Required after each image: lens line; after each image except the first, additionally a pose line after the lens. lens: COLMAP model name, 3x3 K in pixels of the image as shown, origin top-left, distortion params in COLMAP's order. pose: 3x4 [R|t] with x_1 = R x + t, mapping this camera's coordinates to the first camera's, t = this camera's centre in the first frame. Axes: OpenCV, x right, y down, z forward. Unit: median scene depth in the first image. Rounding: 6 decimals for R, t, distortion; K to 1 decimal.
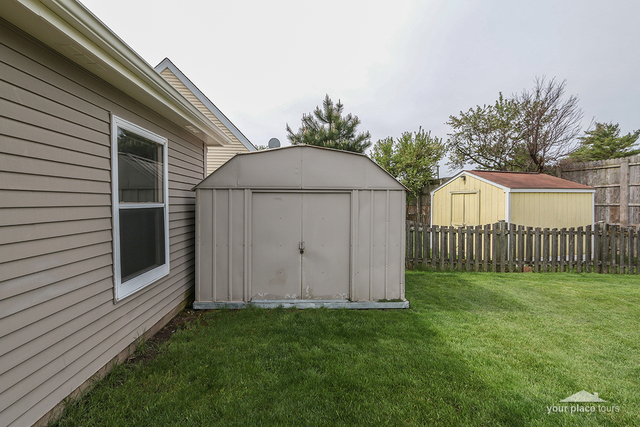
lens RADIAL K [[283.5, 0, 316.5], [0, 283.5, 214.7], [0, 0, 1]] dist [-0.000104, 0.000517]
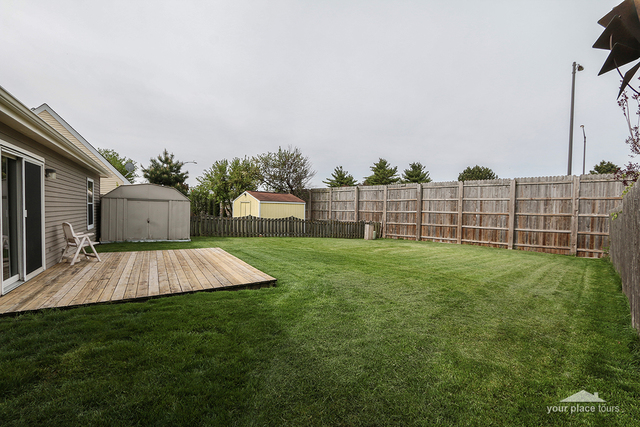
lens RADIAL K [[283.5, 0, 316.5], [0, 283.5, 214.7], [0, 0, 1]] dist [-0.000104, 0.000517]
pose [[0.887851, 0.010763, 0.460005, 0.074195], [0.000358, 0.999710, -0.024082, 0.073390], [-0.460130, 0.021546, 0.887590, -1.269484]]
